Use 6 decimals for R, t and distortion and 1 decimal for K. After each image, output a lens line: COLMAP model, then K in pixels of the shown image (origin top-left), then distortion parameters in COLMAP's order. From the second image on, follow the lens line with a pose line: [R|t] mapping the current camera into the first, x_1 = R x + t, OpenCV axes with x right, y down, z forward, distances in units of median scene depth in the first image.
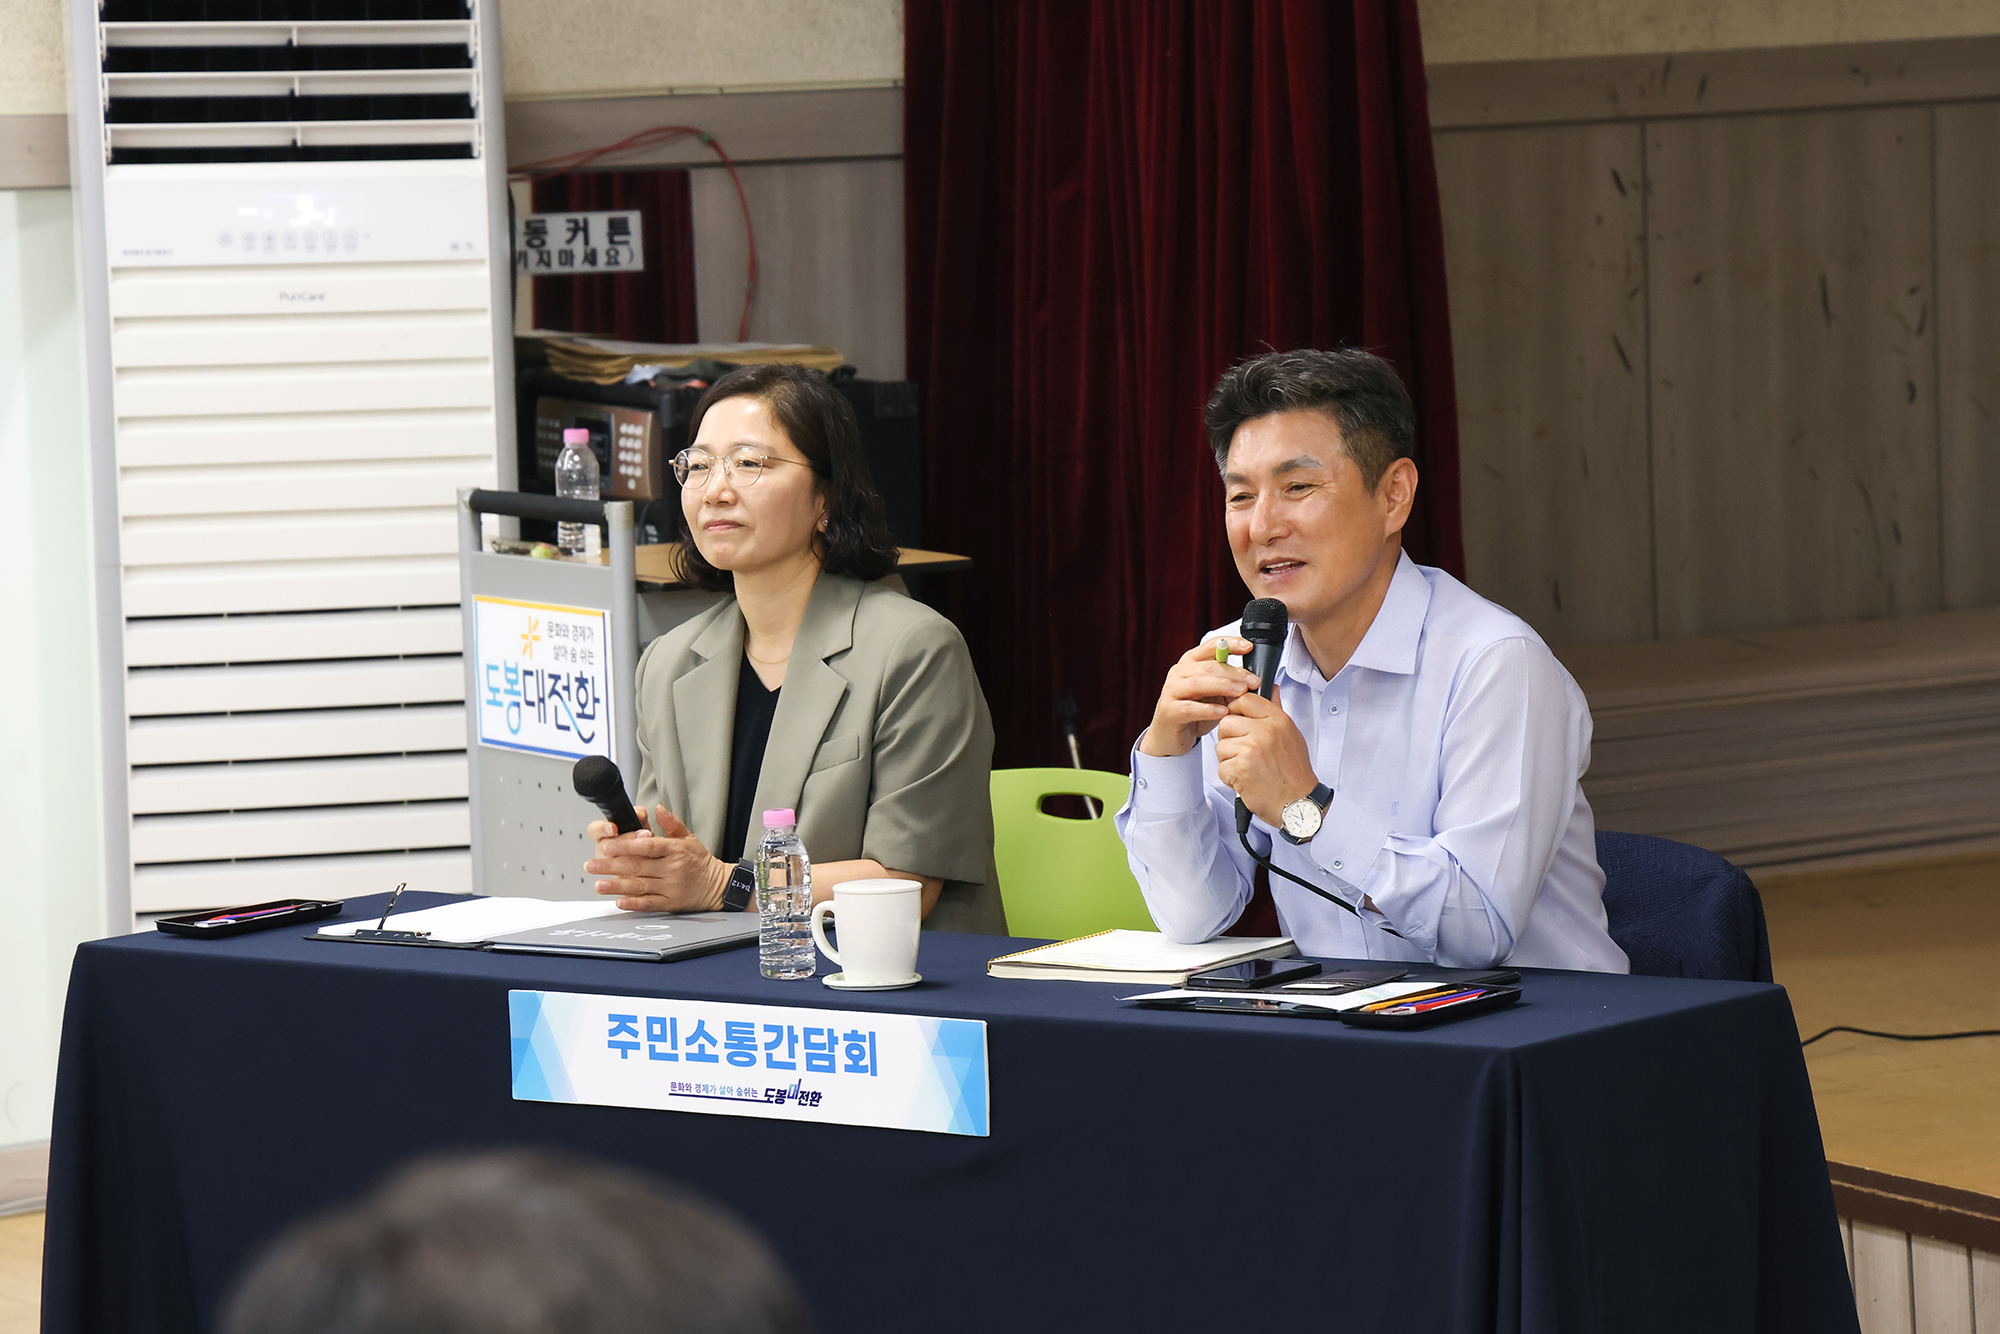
lens RADIAL K [[6657.2, 0, 1010.6], [0, 6657.2, 651.0], [0, 0, 1]] dist [0.679352, 0.000000]
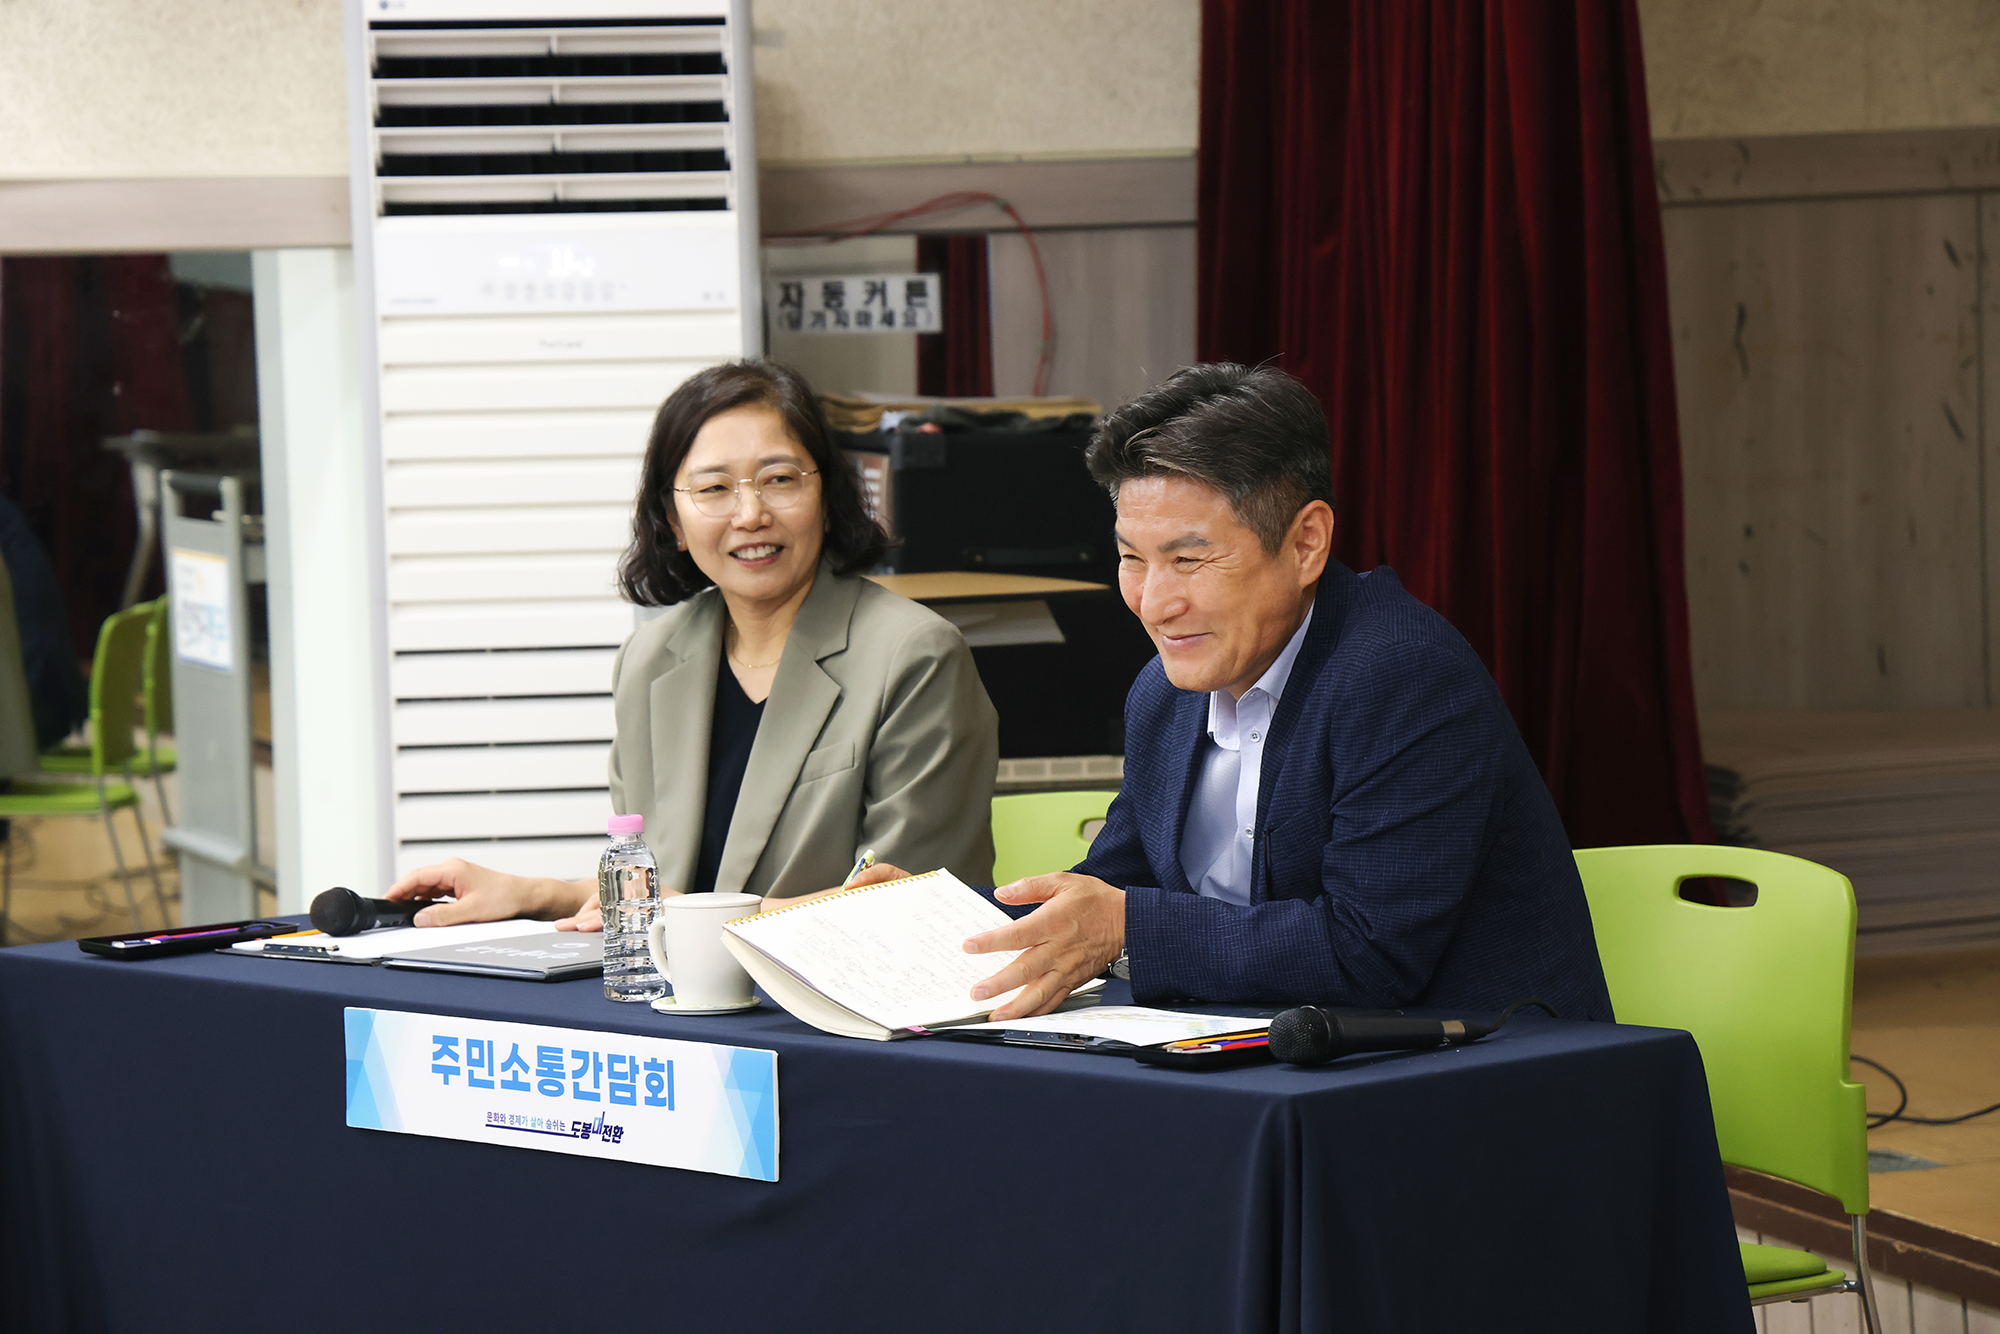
lens RADIAL K [[5218.1, 0, 969.6], [0, 5218.1, 672.4], [0, 0, 1]] dist [0.631421, 0.000000]
pose [[0.985919, 0.011411, -0.166835, 0.102536], [-0.014561, 0.999738, -0.017669, 0.012600], [0.166590, 0.019849, 0.985827, 0.233093]]
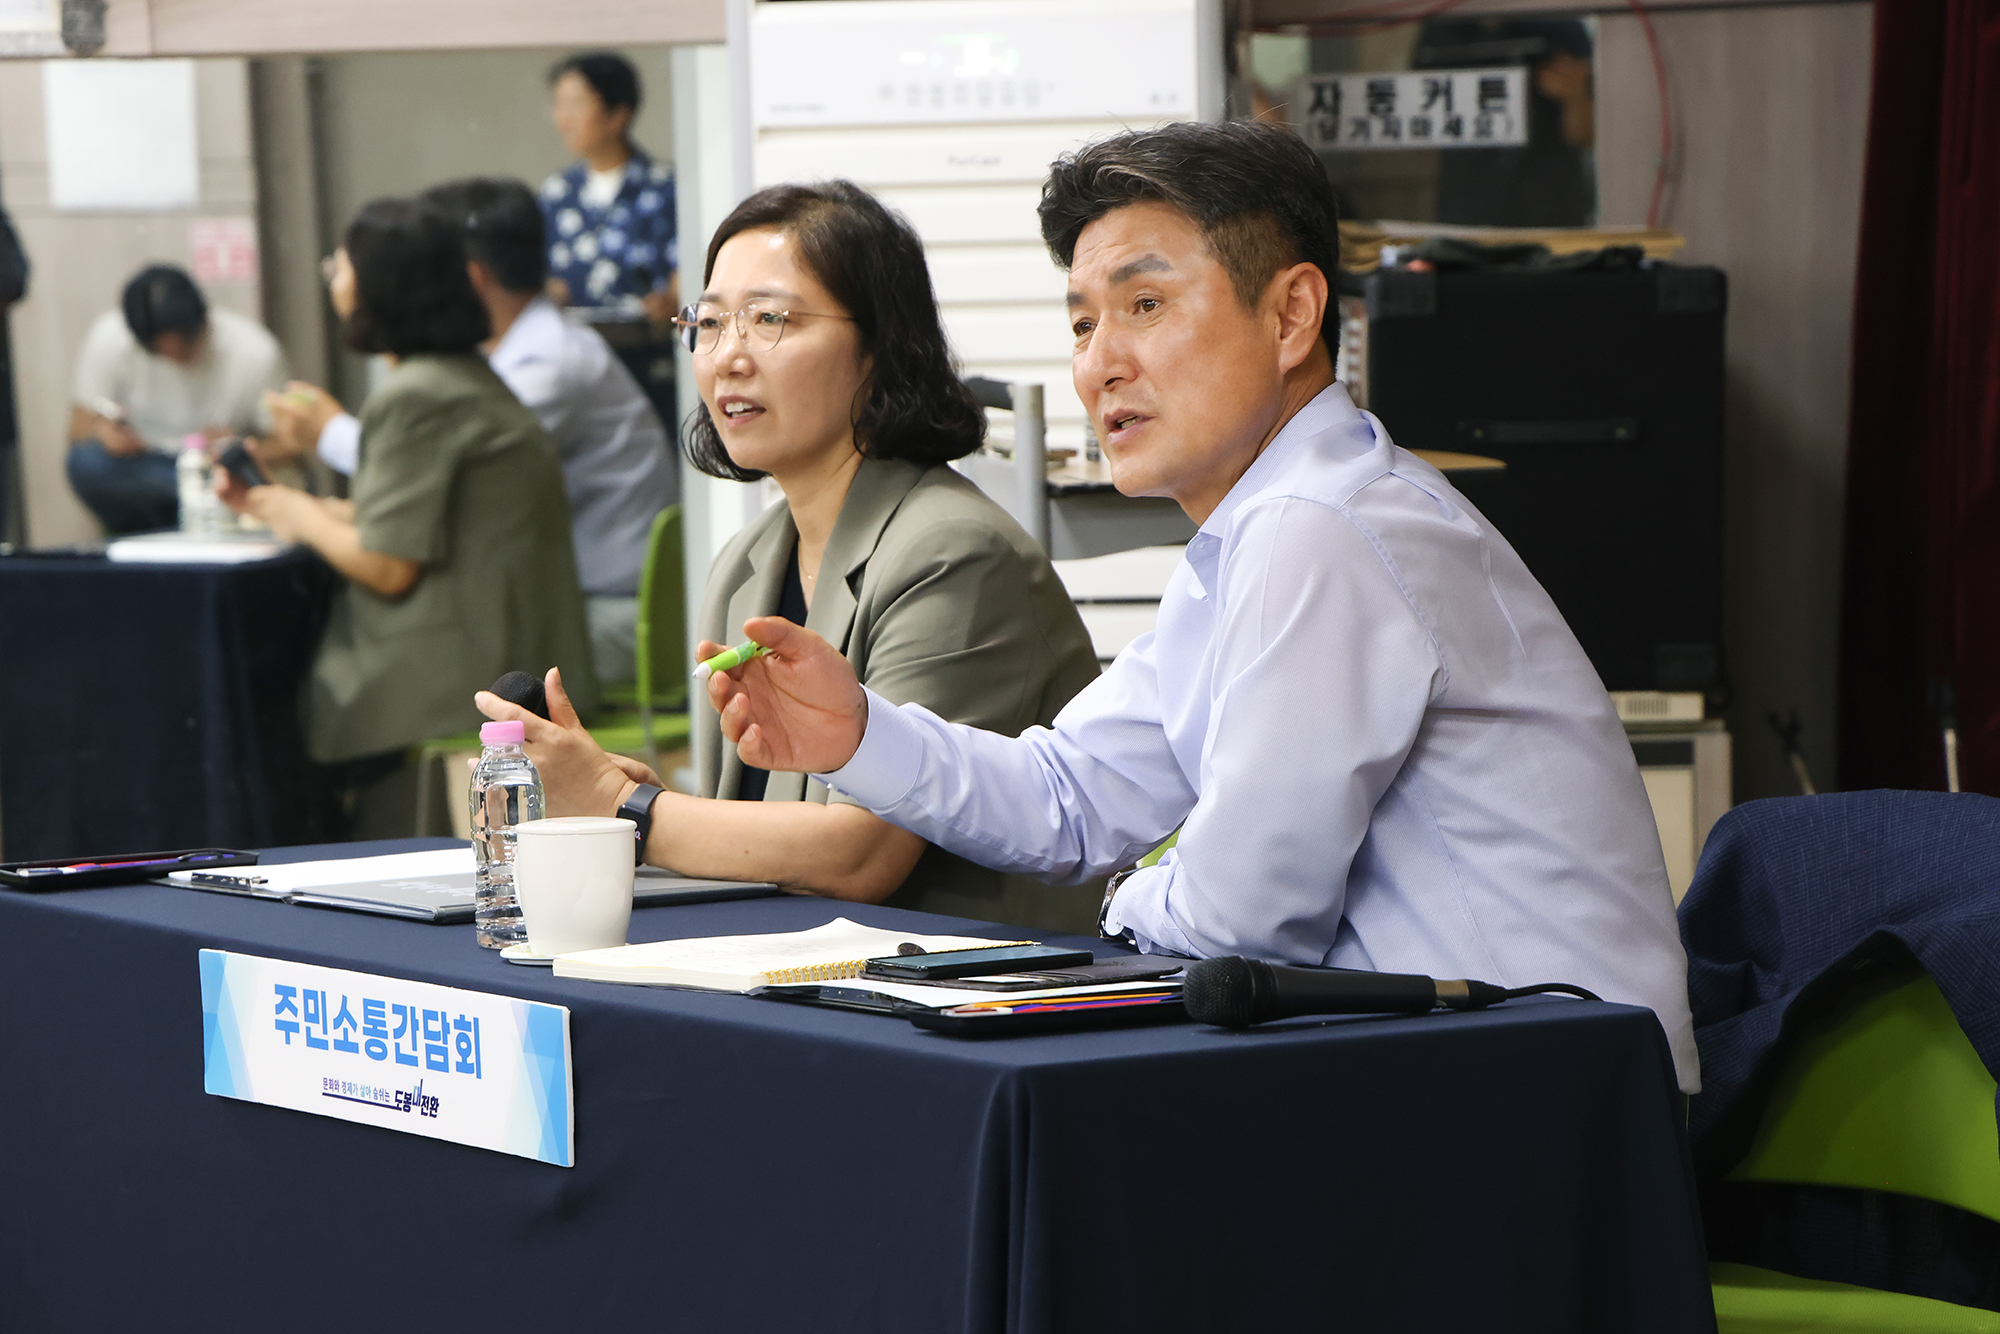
lens RADIAL K [[6887.9, 0, 988.6], [0, 6887.9, 590.5], [0, 0, 1]] dist [1.578549, 0.000000]
pose [[0.925928, 0.028846, -0.376596, 0.244730], [-0.036570, 0.999242, -0.013374, 0.013298], [0.375925, 0.026155, 0.926281, 0.223253]]
